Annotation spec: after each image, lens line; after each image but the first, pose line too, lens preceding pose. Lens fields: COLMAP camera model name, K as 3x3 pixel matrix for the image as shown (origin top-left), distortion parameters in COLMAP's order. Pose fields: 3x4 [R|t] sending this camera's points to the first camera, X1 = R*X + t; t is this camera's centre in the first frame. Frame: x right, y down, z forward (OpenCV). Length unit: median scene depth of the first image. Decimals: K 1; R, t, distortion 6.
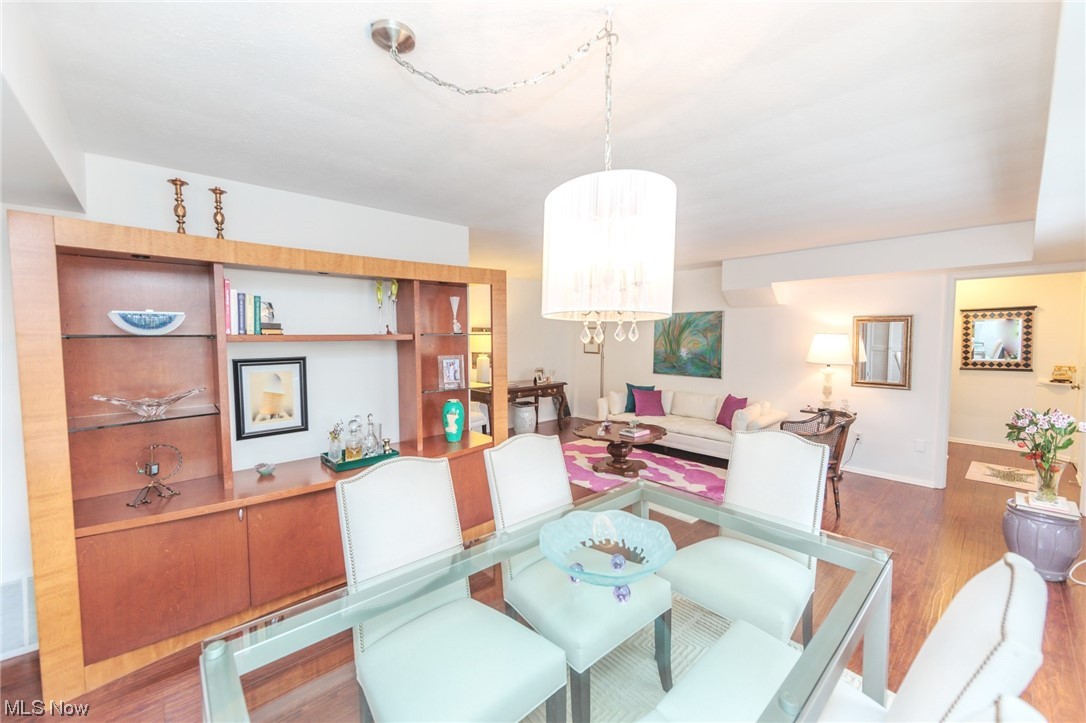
lens RADIAL K [[424.8, 0, 545.2], [0, 424.8, 357.3], [0, 0, 1]] dist [-0.002236, -0.000649]
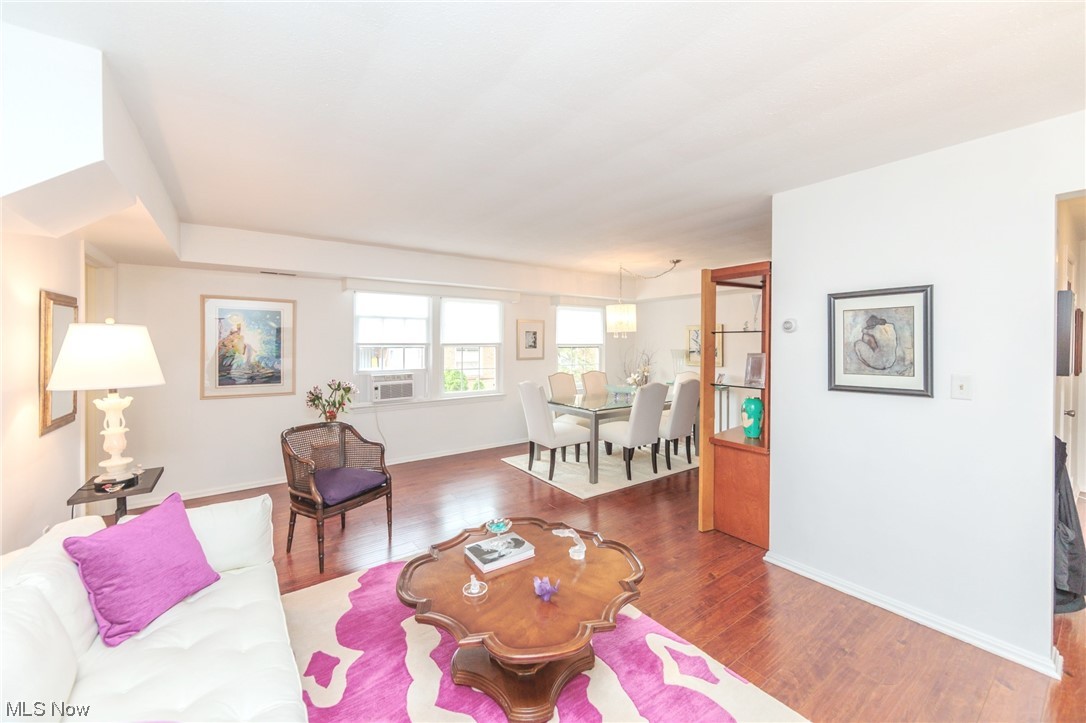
lens RADIAL K [[424.8, 0, 544.3], [0, 424.8, 347.3], [0, 0, 1]] dist [-0.002236, -0.000649]
pose [[-0.994106, -0.001934, 0.108397, 0.096142], [0.005206, 0.997836, 0.065542, -0.048783], [-0.108289, 0.065720, -0.991945, 1.151442]]
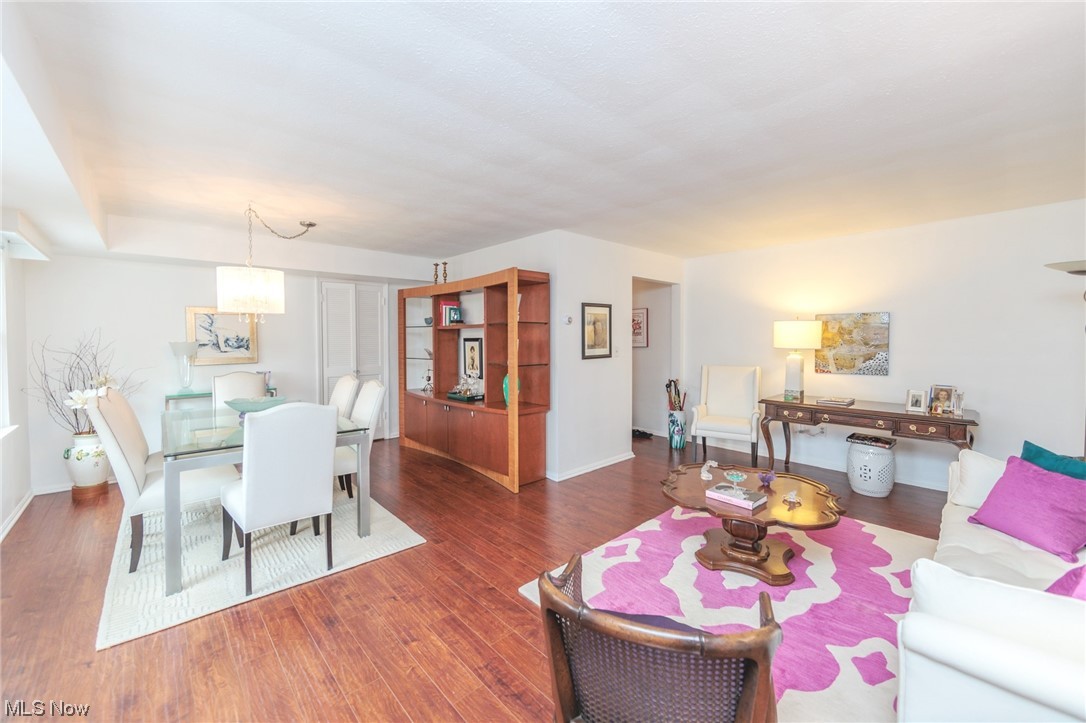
lens RADIAL K [[424.8, 0, 539.5], [0, 424.8, 349.1], [0, 0, 1]] dist [-0.002236, -0.000649]
pose [[0.002586, 0.028991, -0.999576, 0.604906], [-0.054317, 0.998108, 0.028808, -0.009224], [0.998520, 0.054220, 0.004156, 0.602274]]
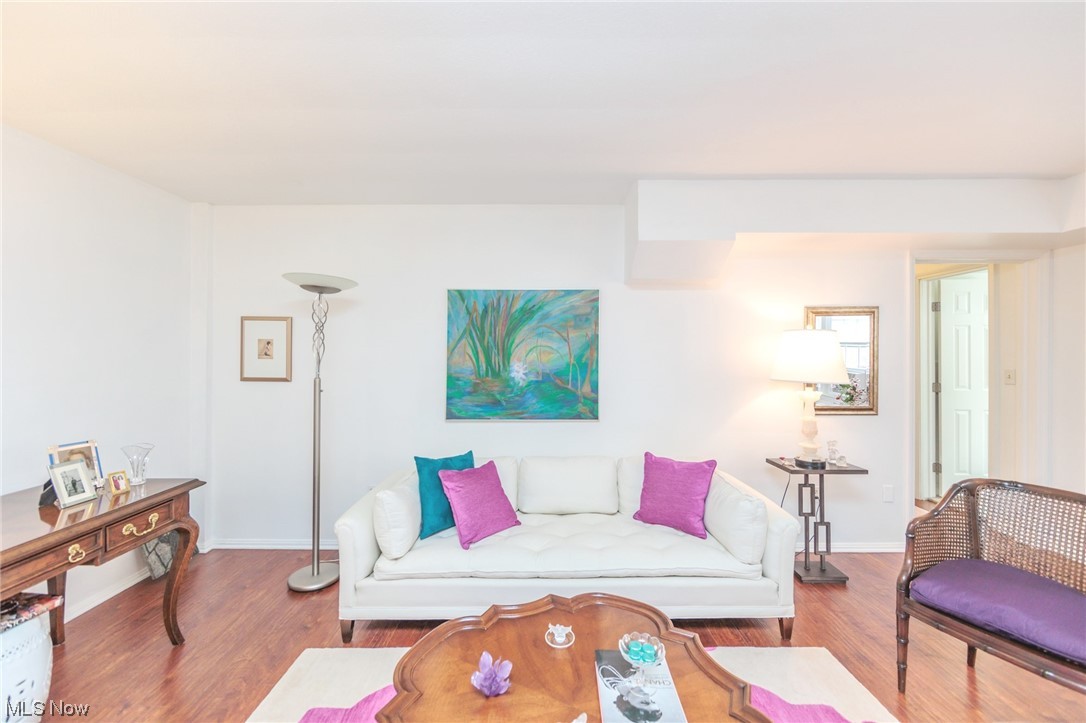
lens RADIAL K [[424.8, 0, 543.9], [0, 424.8, 351.0], [0, 0, 1]] dist [-0.002236, -0.000649]
pose [[0.677412, 0.004746, 0.735589, -0.010377], [0.039628, 0.998292, -0.042935, -0.013752], [-0.734536, 0.058234, 0.676067, 0.701331]]
